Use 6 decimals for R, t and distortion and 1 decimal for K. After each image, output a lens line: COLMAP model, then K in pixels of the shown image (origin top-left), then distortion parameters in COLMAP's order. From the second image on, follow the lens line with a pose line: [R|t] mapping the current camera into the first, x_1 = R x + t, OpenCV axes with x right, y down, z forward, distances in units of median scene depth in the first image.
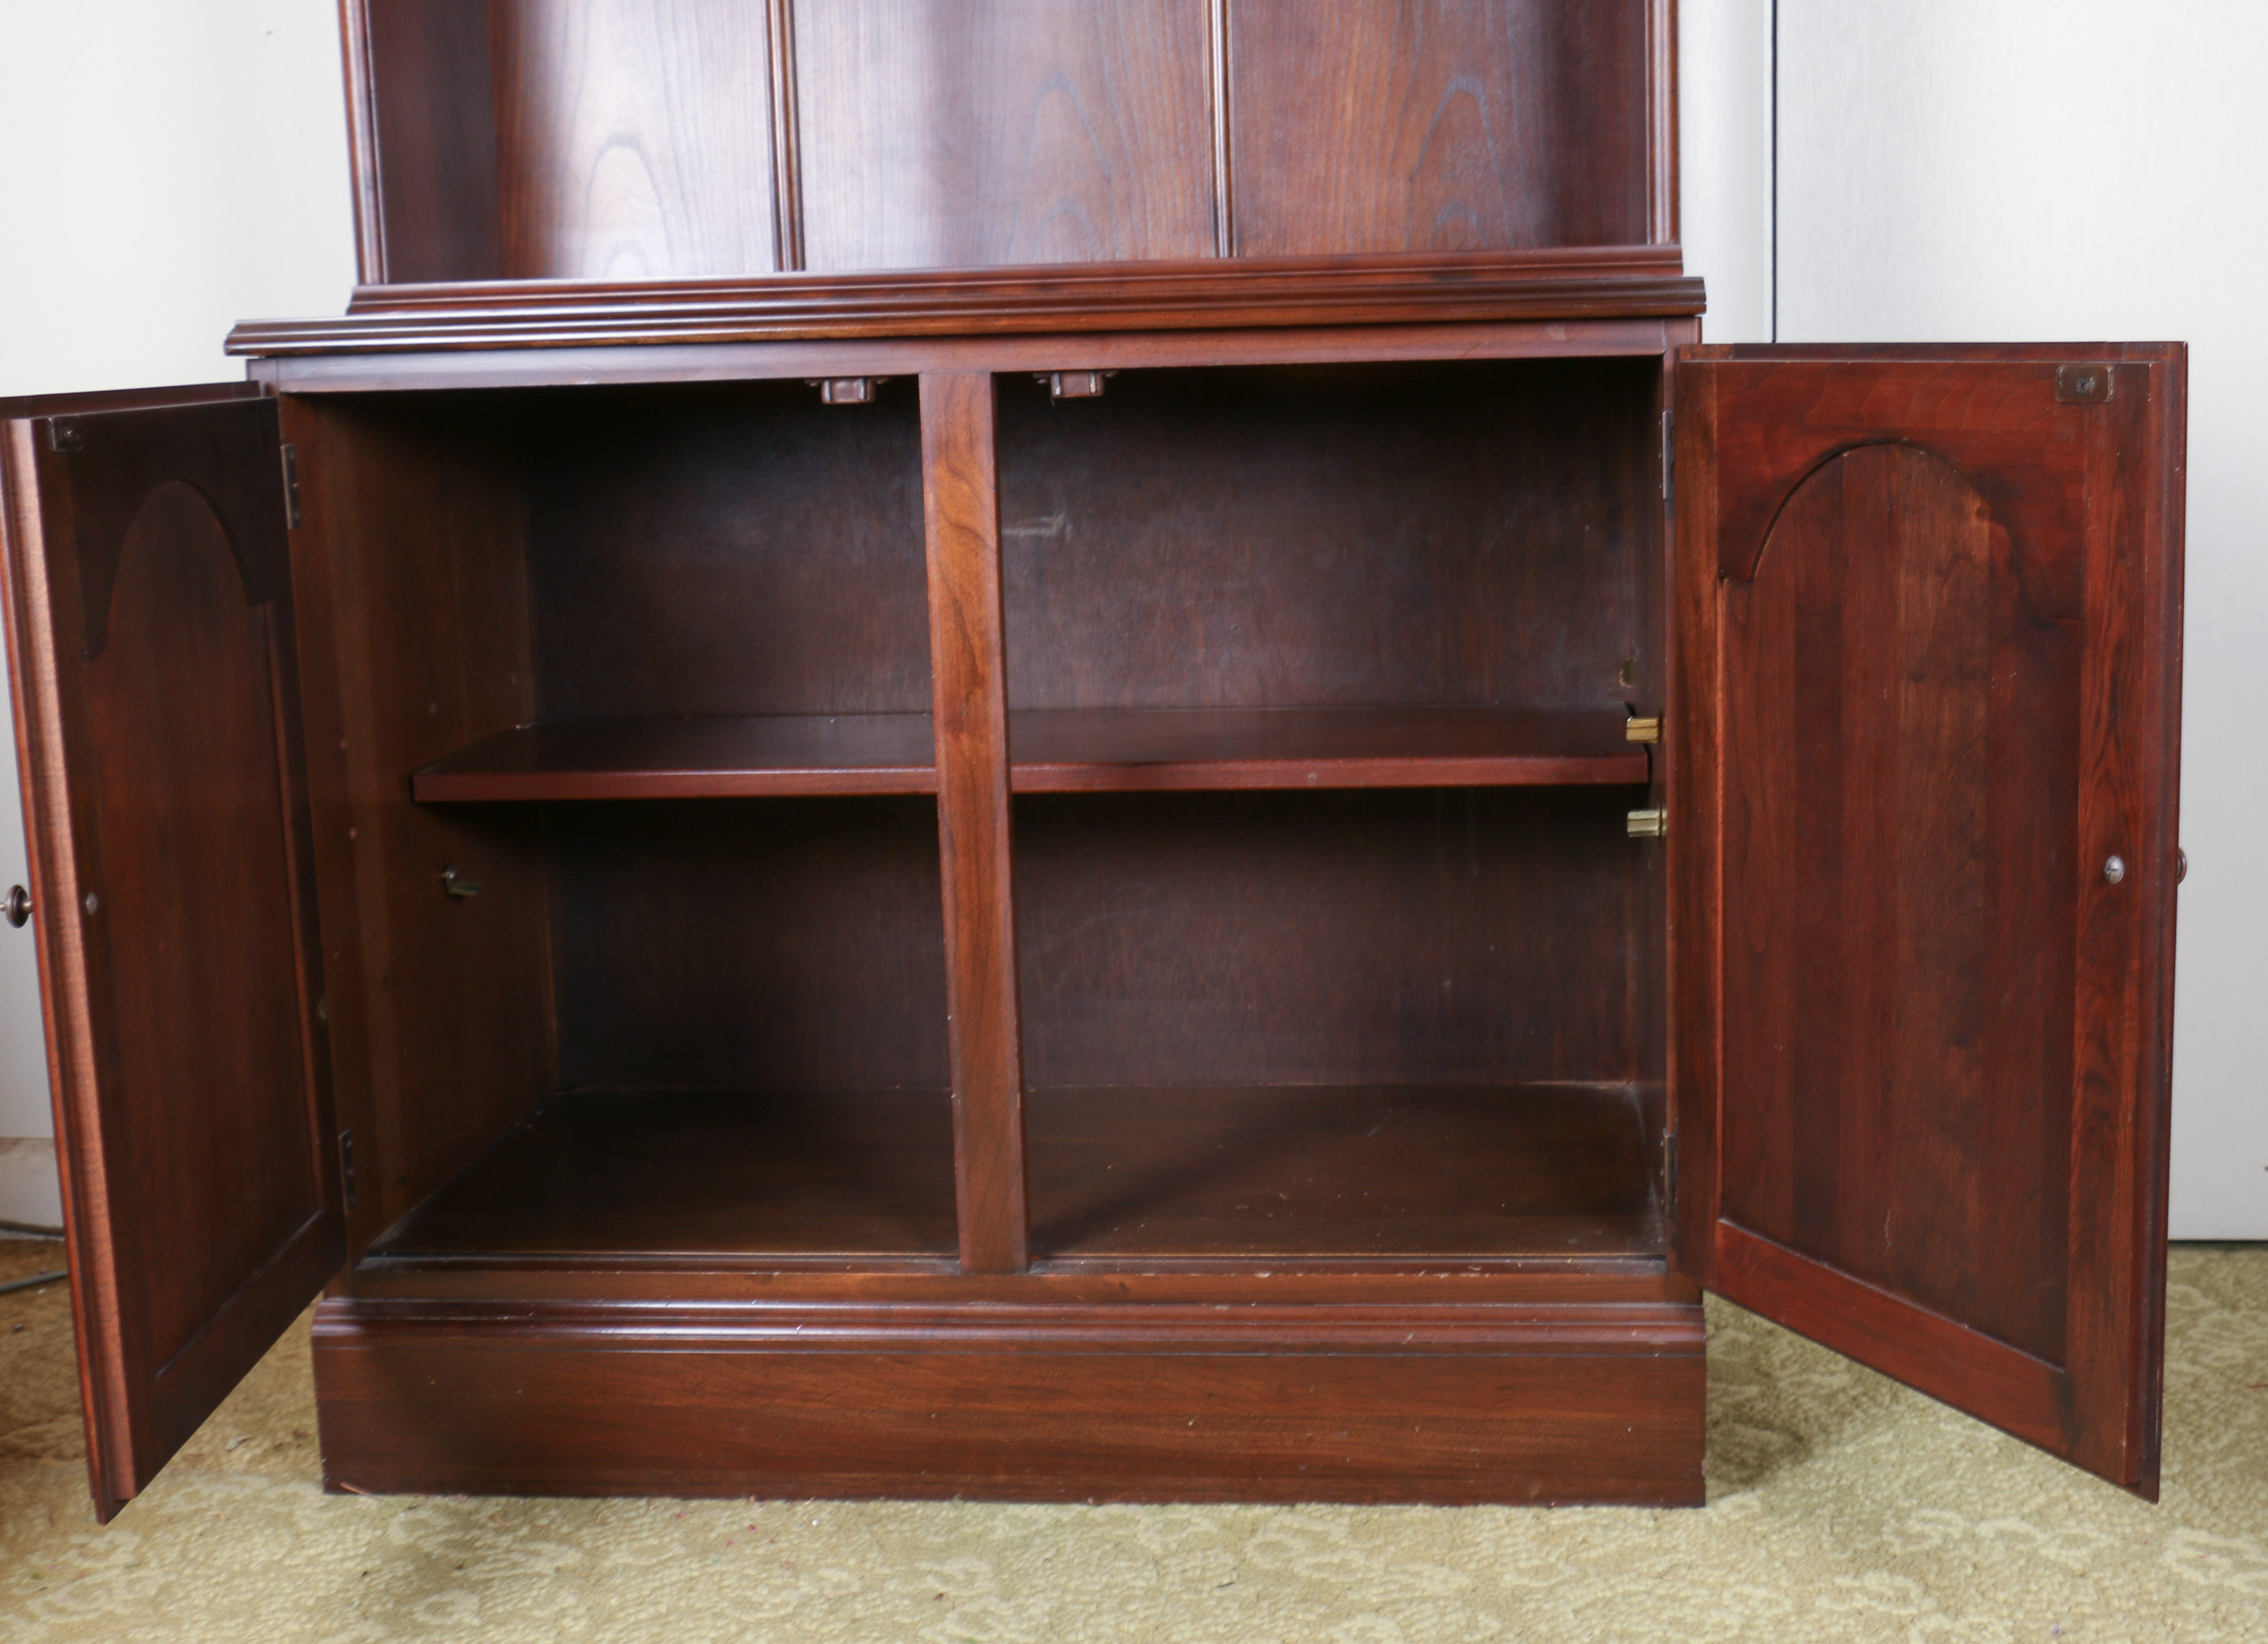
lens RADIAL K [[3161.8, 0, 1184.9], [0, 3161.8, 823.2], [0, 0, 1]] dist [-0.029406, 0.000000]
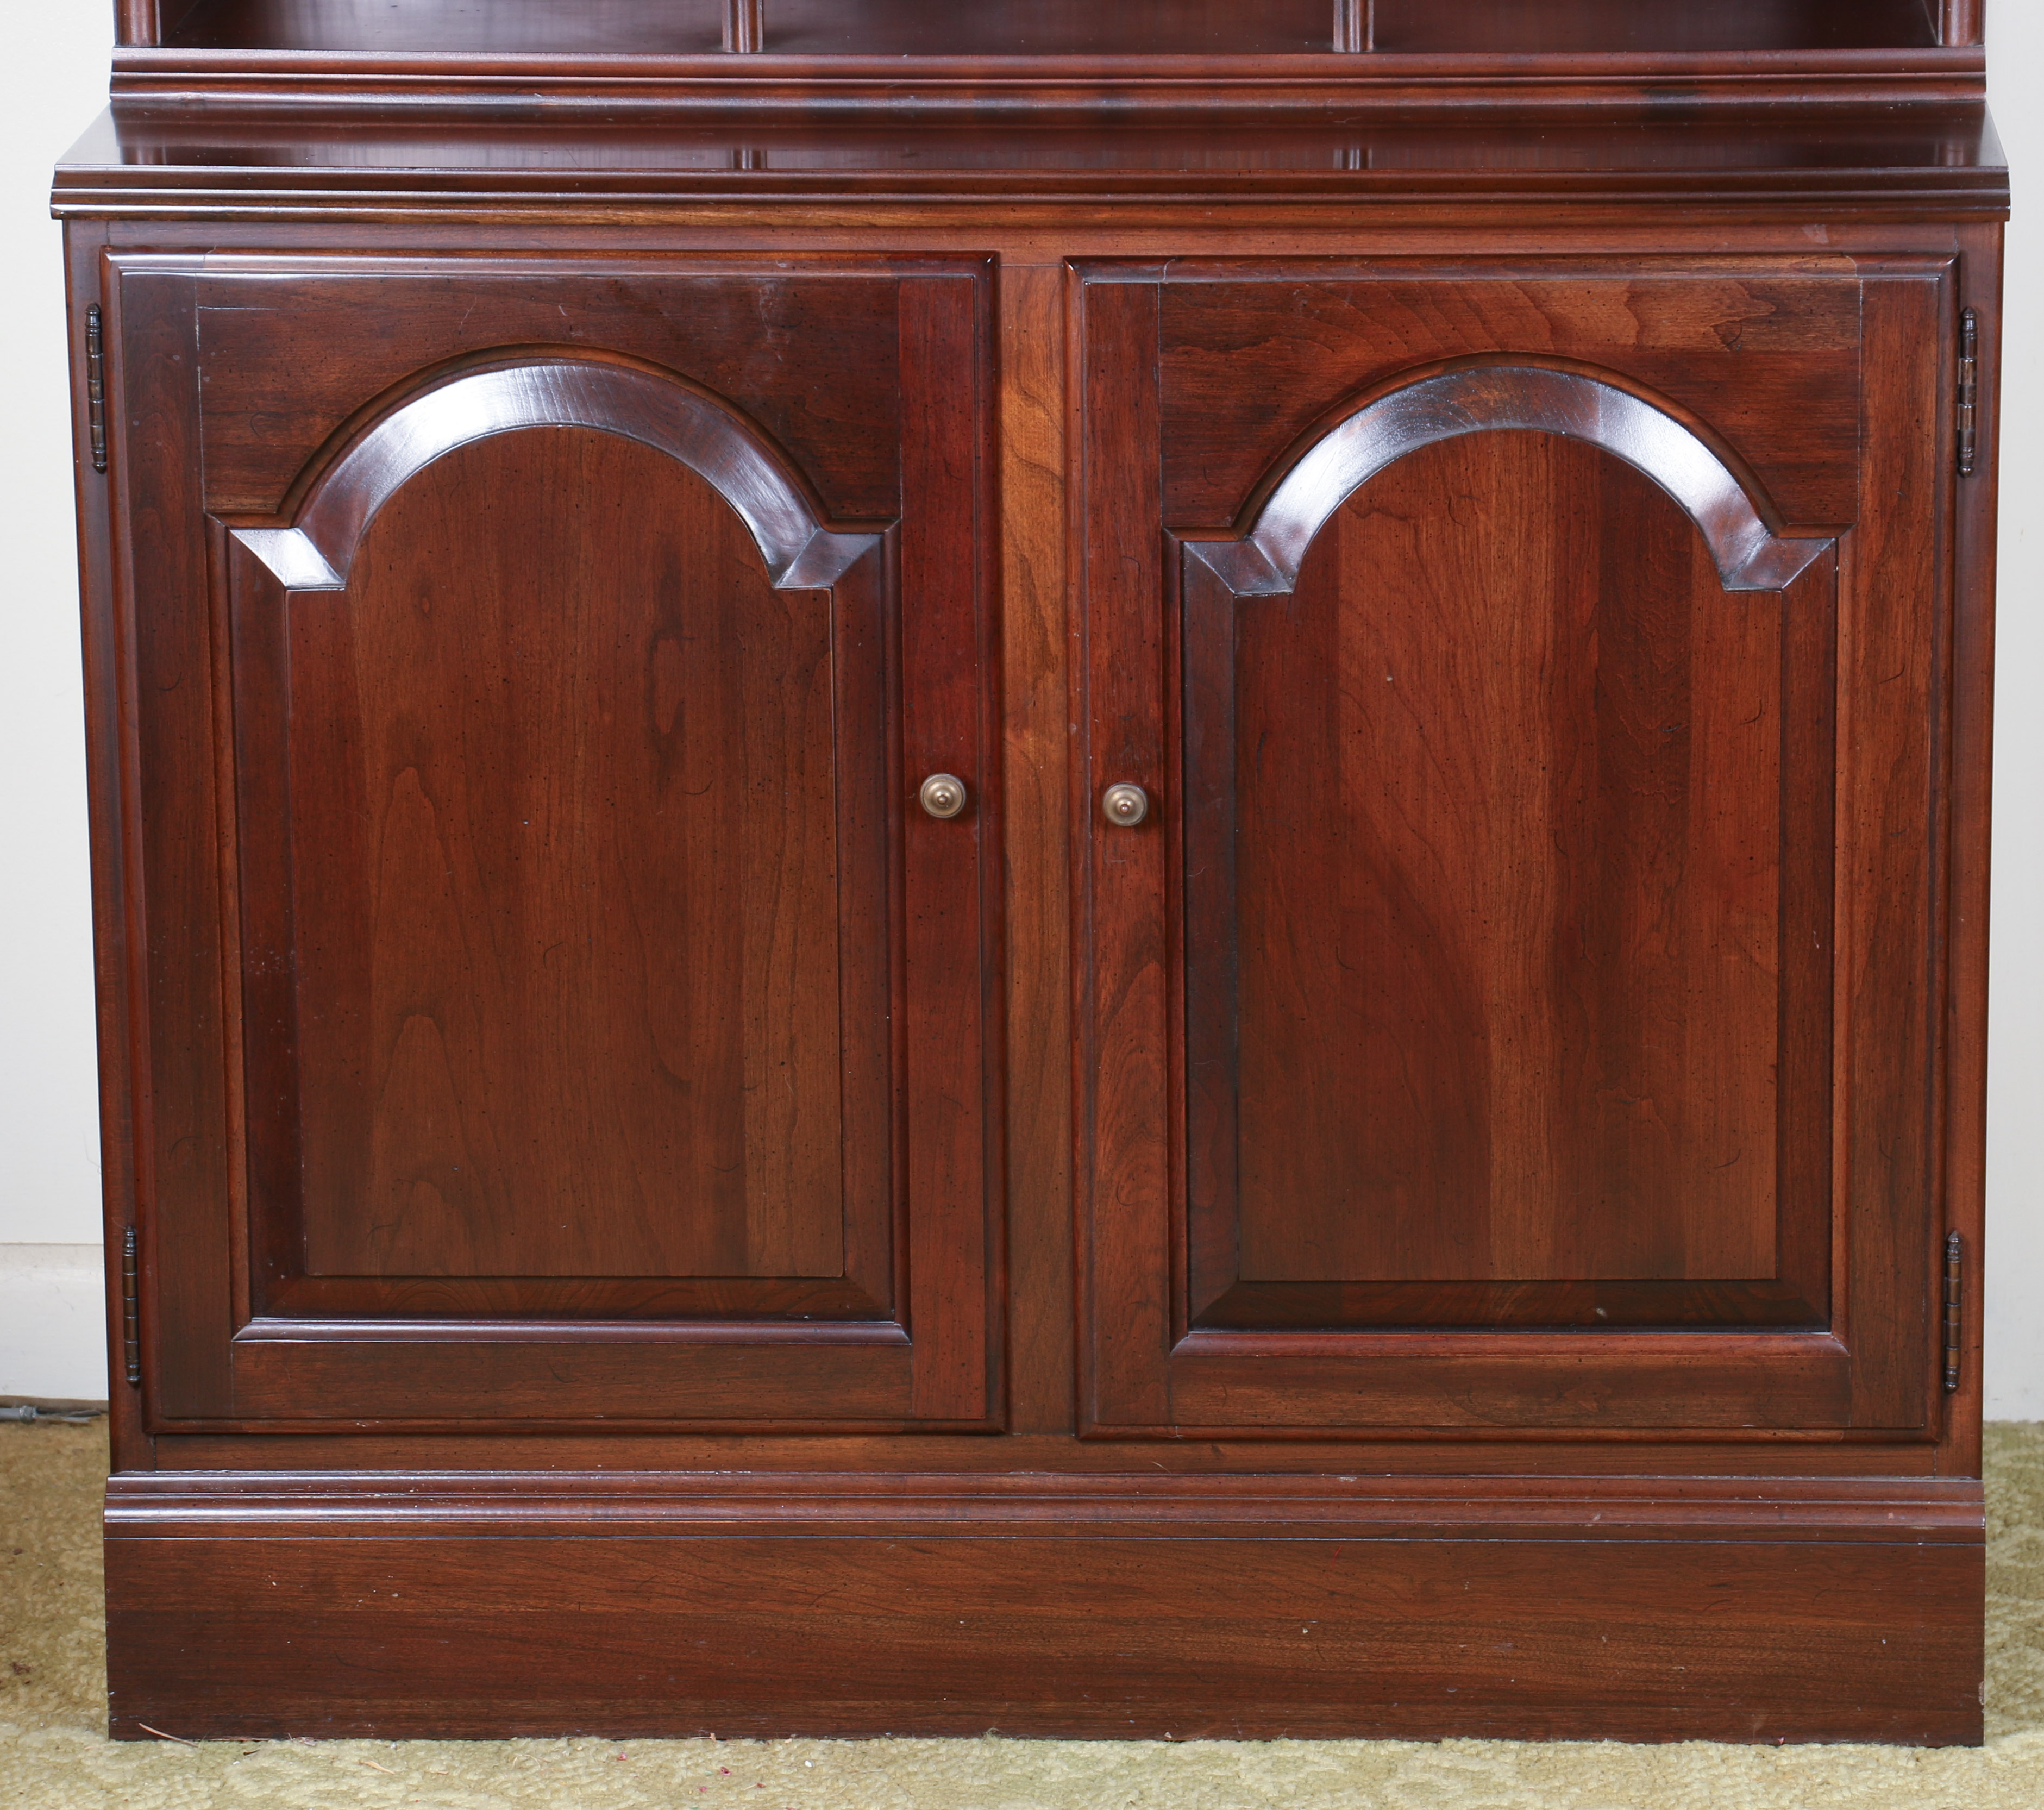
lens RADIAL K [[9569.0, 0, 1146.1], [0, 9569.0, 967.8], [0, 0, 1]] dist [0.735605, 0.000000]
pose [[0.997632, 0.005082, 0.068593, -0.195194], [-0.010809, 0.996459, 0.083381, -0.160317], [-0.067926, -0.083925, 0.994154, -1.274647]]
